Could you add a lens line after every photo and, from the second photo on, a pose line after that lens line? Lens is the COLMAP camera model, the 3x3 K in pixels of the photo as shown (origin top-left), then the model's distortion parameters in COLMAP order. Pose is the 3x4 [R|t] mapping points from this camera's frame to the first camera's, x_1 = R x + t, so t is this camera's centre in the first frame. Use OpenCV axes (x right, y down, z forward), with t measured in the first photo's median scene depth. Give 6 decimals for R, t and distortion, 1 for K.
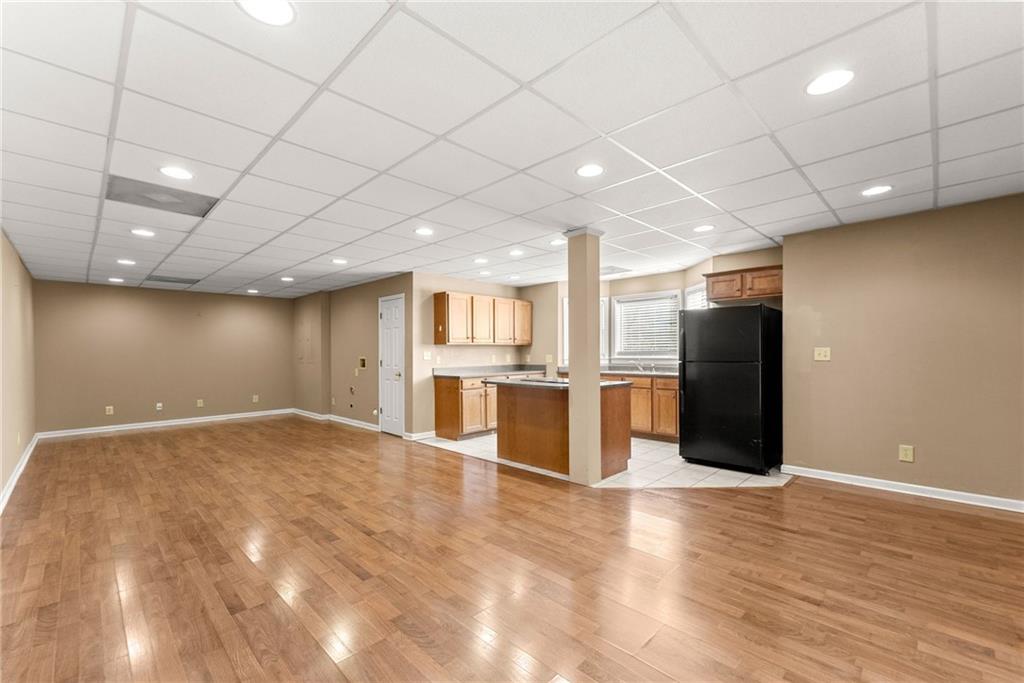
lens RADIAL K [[425.5, 0, 510.0], [0, 425.5, 350.7], [0, 0, 1]] dist [0.002837, -0.000008]
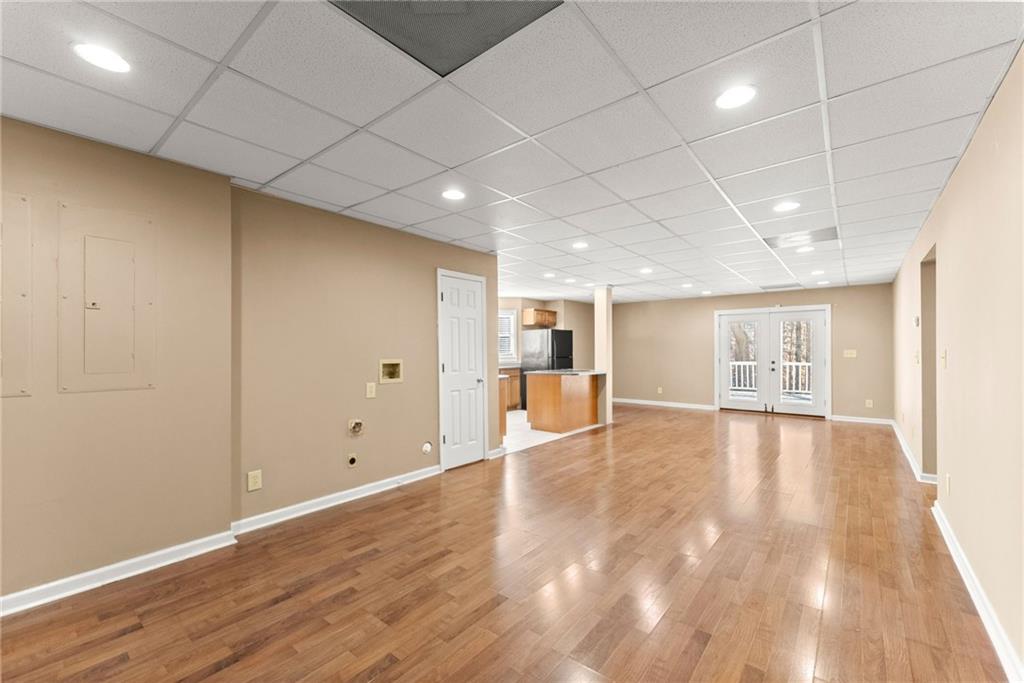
lens RADIAL K [[425.5, 0, 507.0], [0, 425.5, 346.3], [0, 0, 1]] dist [0.002837, -0.000008]
pose [[-0.090719, 0.020176, 0.995672, -1.037981], [0.002988, 0.999796, -0.019988, 0.009981], [-0.995872, 0.001161, -0.090761, 1.025113]]
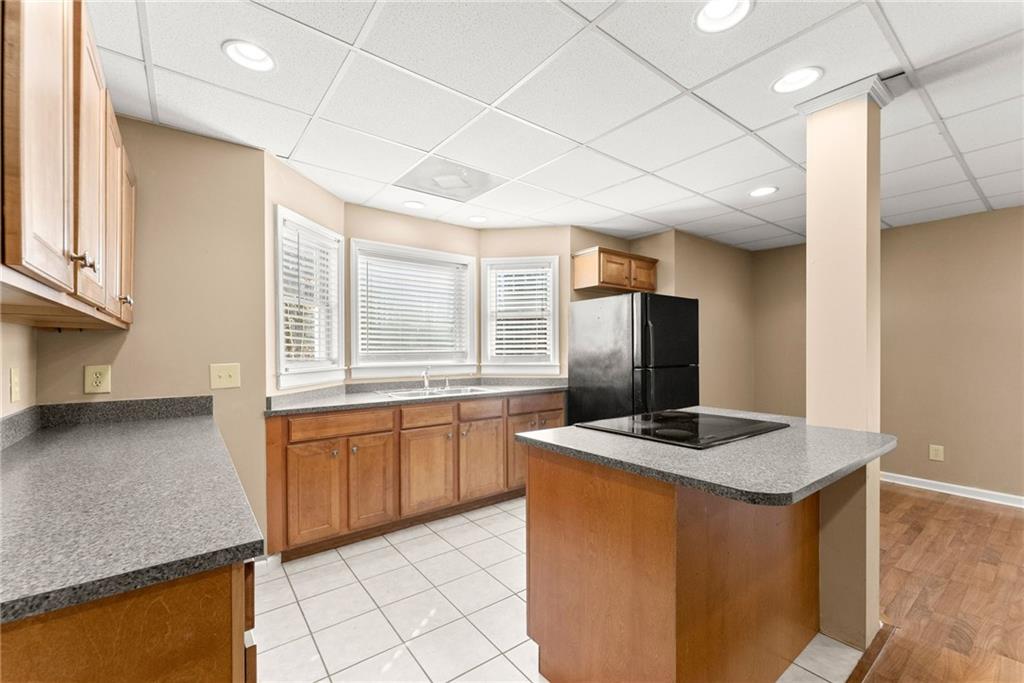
lens RADIAL K [[425.5, 0, 512.9], [0, 425.5, 345.7], [0, 0, 1]] dist [0.002837, -0.000008]
pose [[0.133382, 0.018002, 0.990901, -0.227500], [-0.001283, 0.999837, -0.017991, 0.001868], [-0.991064, 0.001129, 0.133384, 0.845065]]
